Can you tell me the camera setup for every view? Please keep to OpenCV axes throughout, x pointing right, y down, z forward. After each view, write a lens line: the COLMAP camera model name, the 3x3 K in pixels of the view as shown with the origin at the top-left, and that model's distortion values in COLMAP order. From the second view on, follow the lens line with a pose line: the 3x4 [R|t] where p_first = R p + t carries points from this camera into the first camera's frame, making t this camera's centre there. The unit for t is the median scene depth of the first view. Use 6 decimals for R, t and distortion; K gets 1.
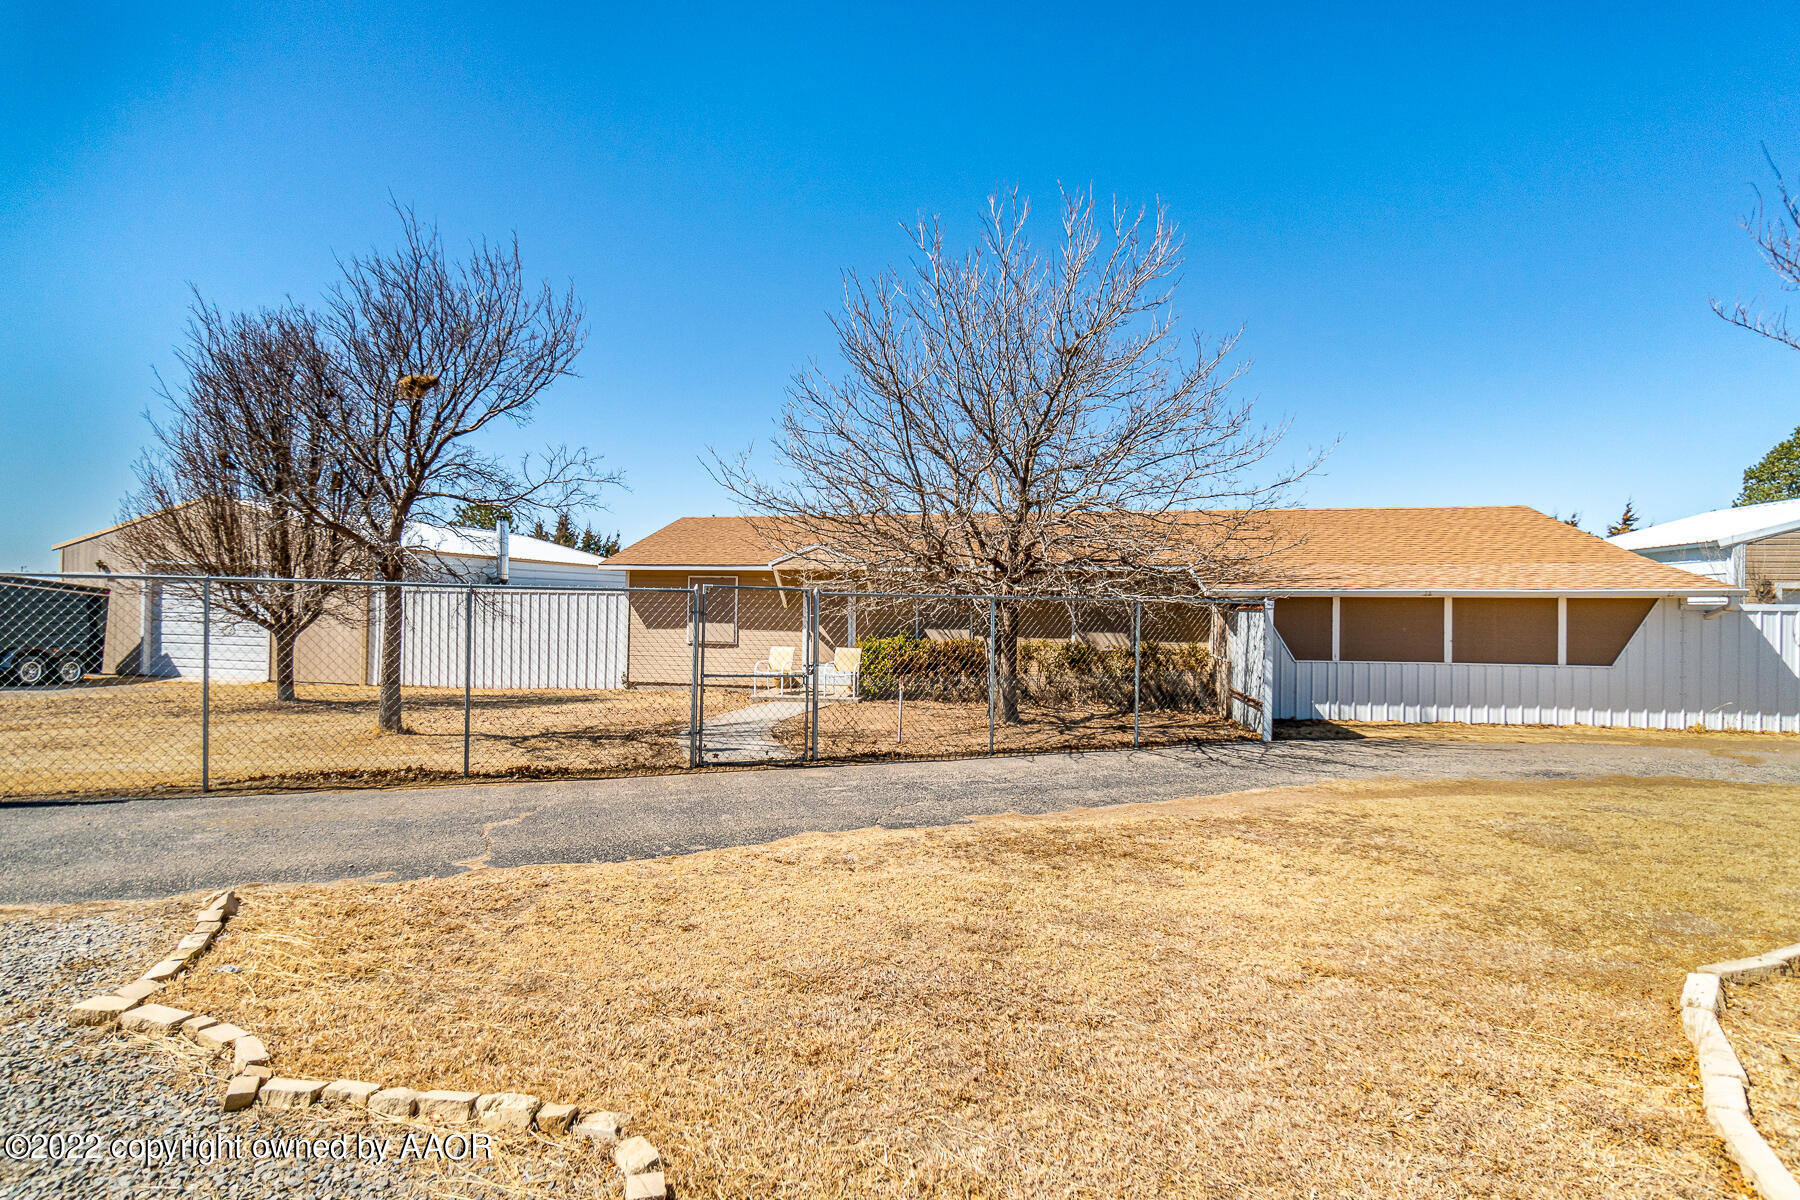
lens RADIAL K [[890.5, 0, 897.4], [0, 890.5, 597.2], [0, 0, 1]] dist [-0.003805, -0.000675]
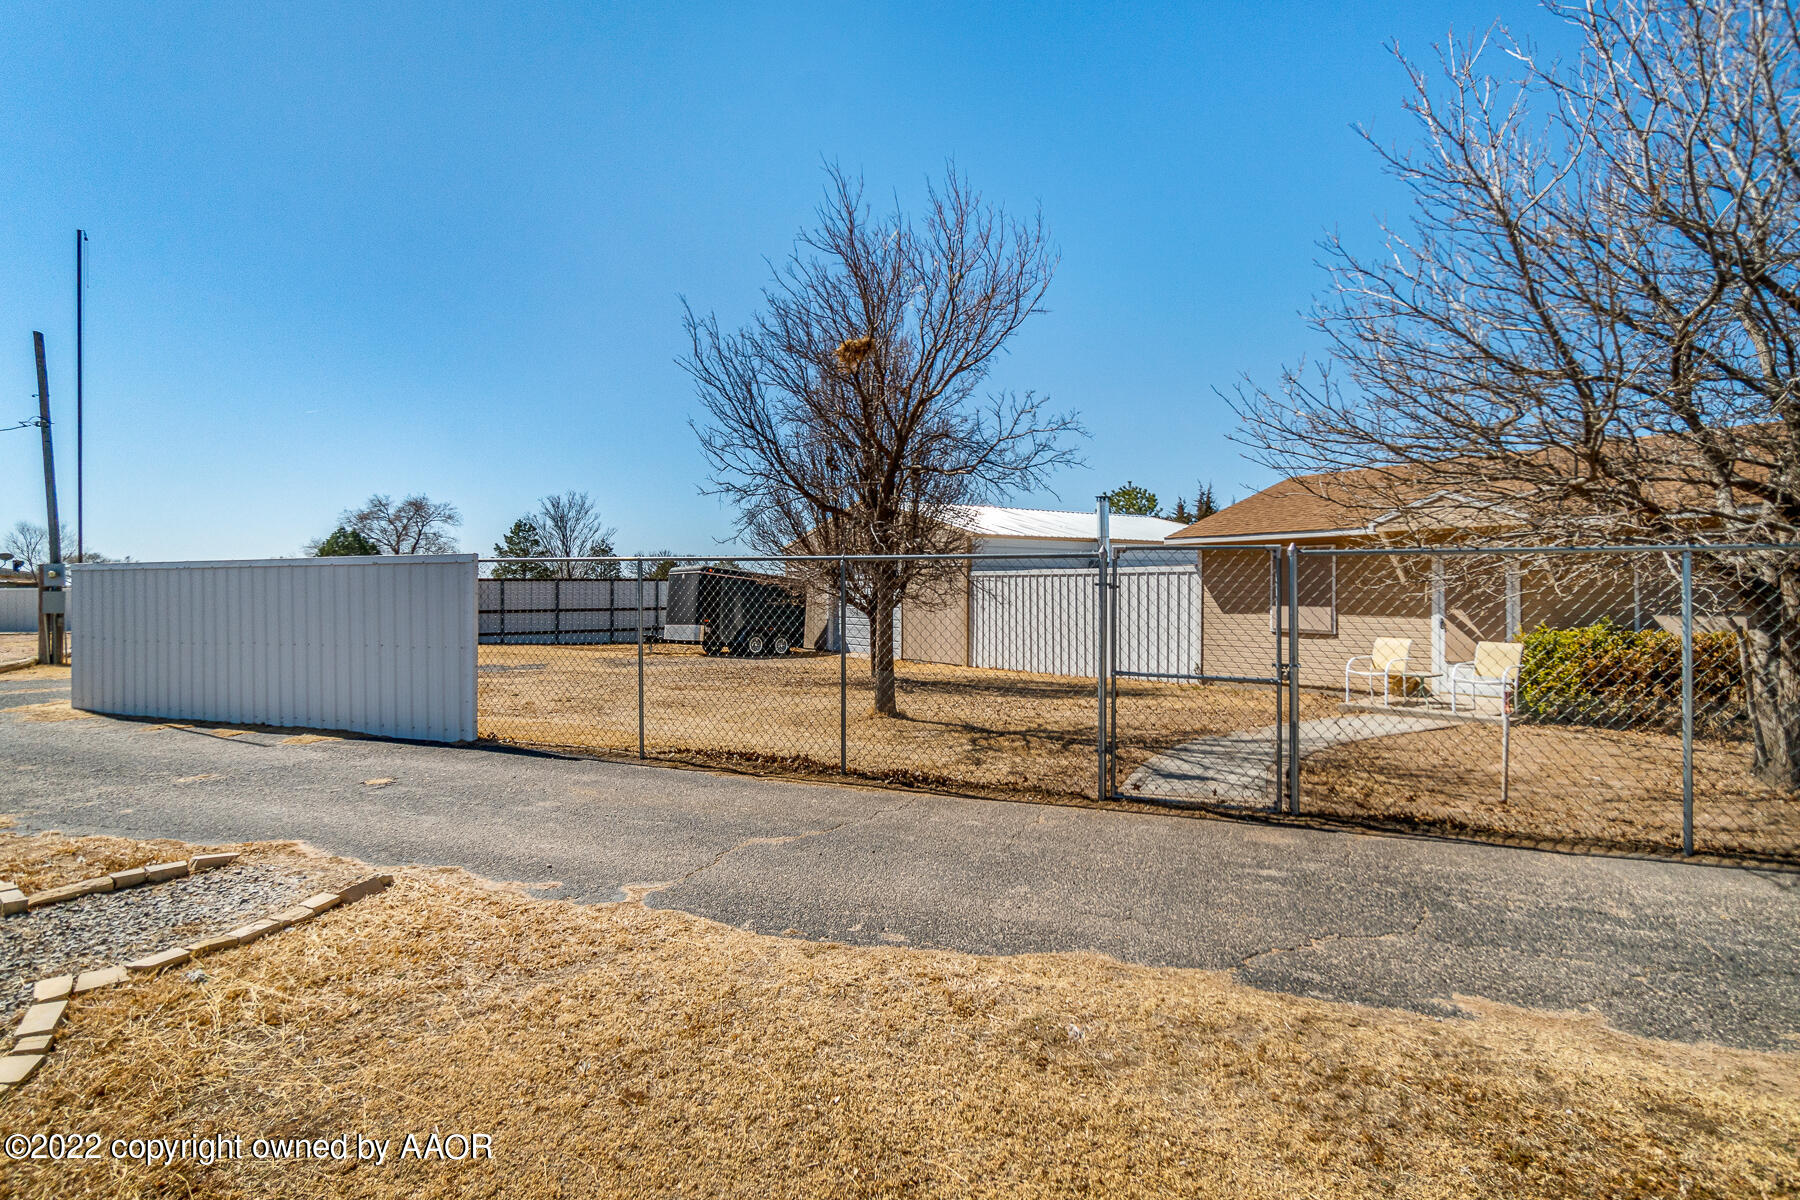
lens RADIAL K [[890.5, 0, 897.4], [0, 890.5, 597.2], [0, 0, 1]] dist [-0.003805, -0.000675]
pose [[0.714627, -0.008864, -0.699449, 0.140917], [0.017702, 0.999829, 0.005415, 0.017278], [0.699281, -0.016251, 0.714662, 0.321695]]
